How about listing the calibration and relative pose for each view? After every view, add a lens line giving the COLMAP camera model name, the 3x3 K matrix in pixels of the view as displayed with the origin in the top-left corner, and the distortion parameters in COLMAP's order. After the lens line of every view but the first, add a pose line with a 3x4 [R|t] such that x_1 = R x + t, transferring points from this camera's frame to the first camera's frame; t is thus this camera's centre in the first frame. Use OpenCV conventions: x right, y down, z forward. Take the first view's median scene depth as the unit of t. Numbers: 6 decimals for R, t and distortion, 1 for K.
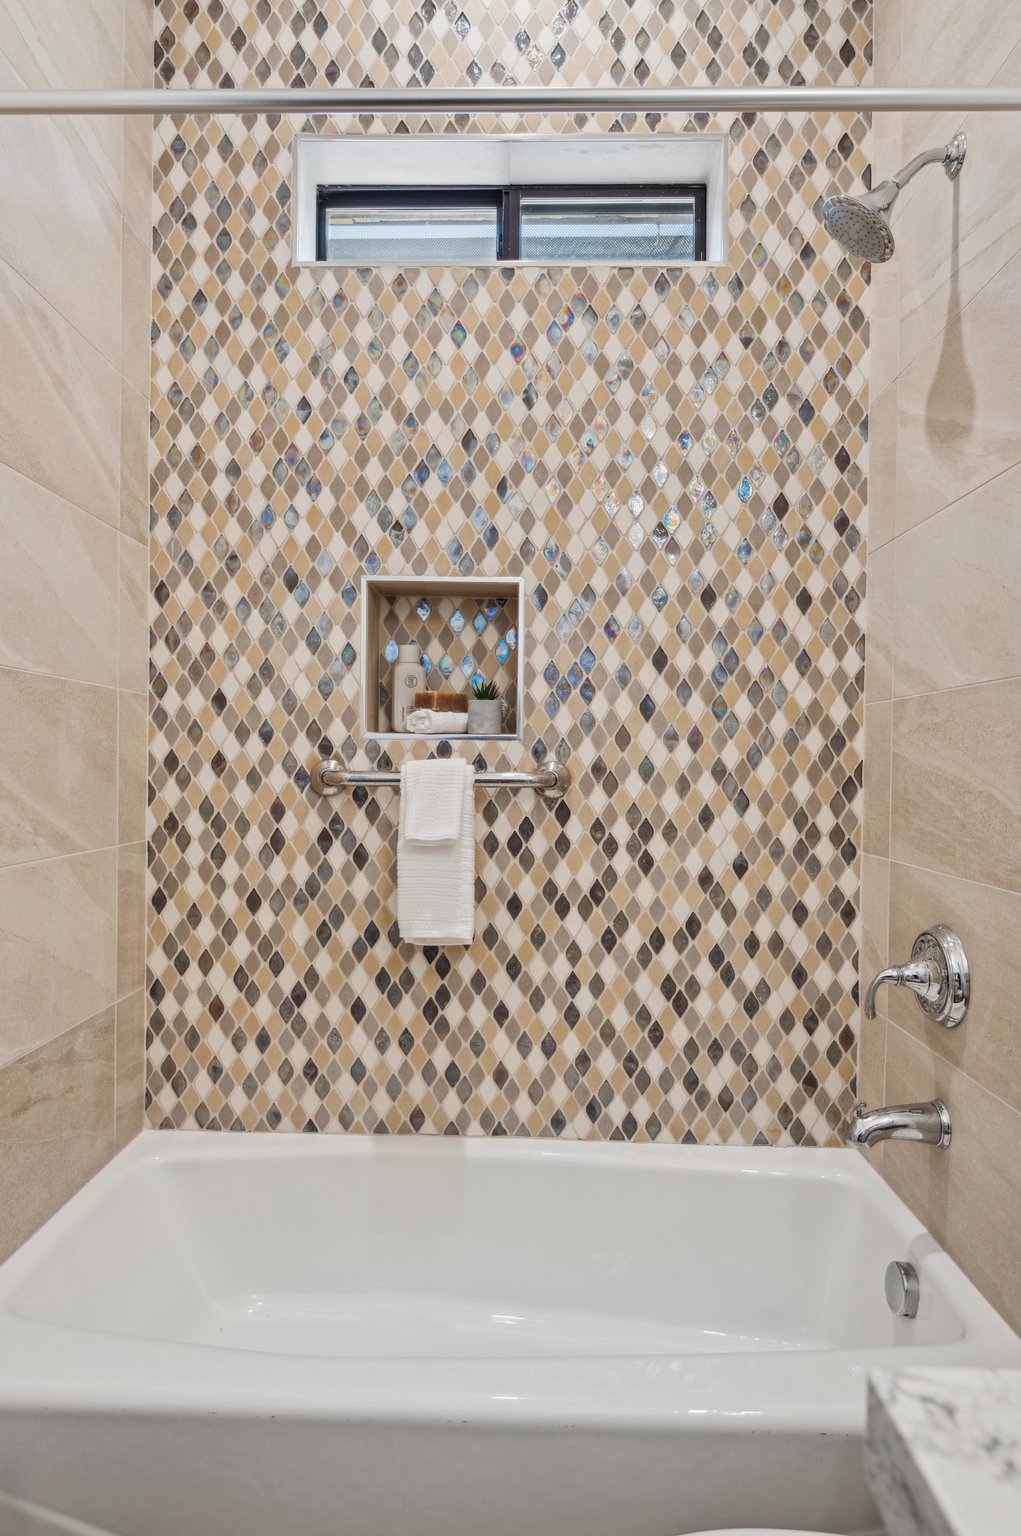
lens RADIAL K [[879.6, 0, 513.9], [0, 879.6, 771.5], [0, 0, 1]] dist [0.000393, -0.002375]
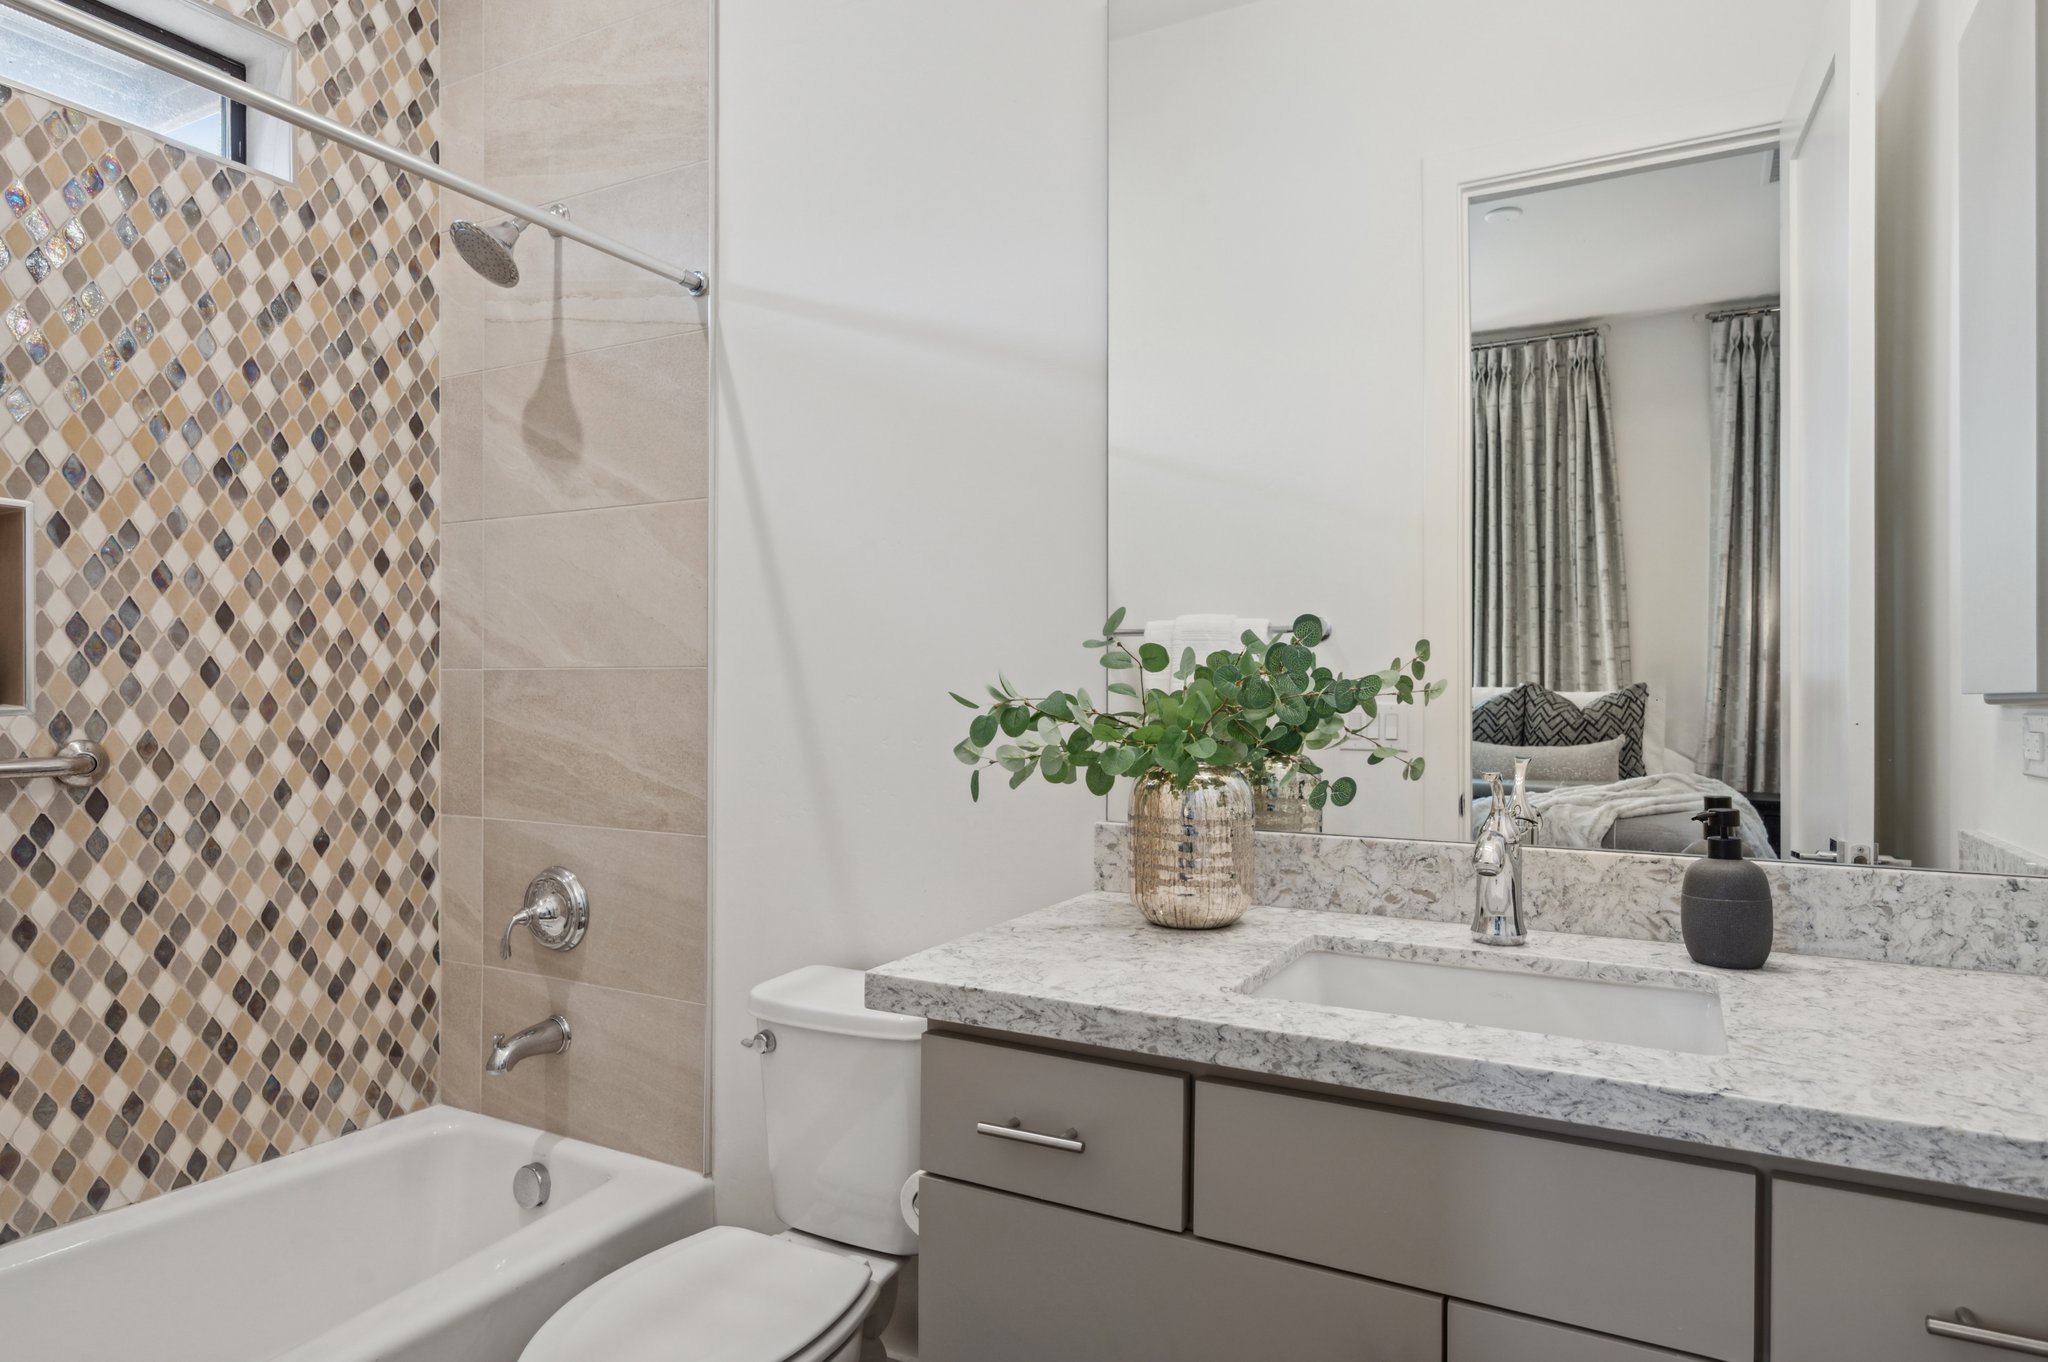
lens RADIAL K [[1172.8, 0, 1025.0], [0, 1172.8, 683.1], [0, 0, 1]] dist [0.000393, -0.002375]
pose [[0.460664, -0.007577, 0.887542, -0.498192], [0.009333, 0.999950, 0.003692, -0.058654], [-0.887525, 0.006583, 0.460712, -0.233350]]
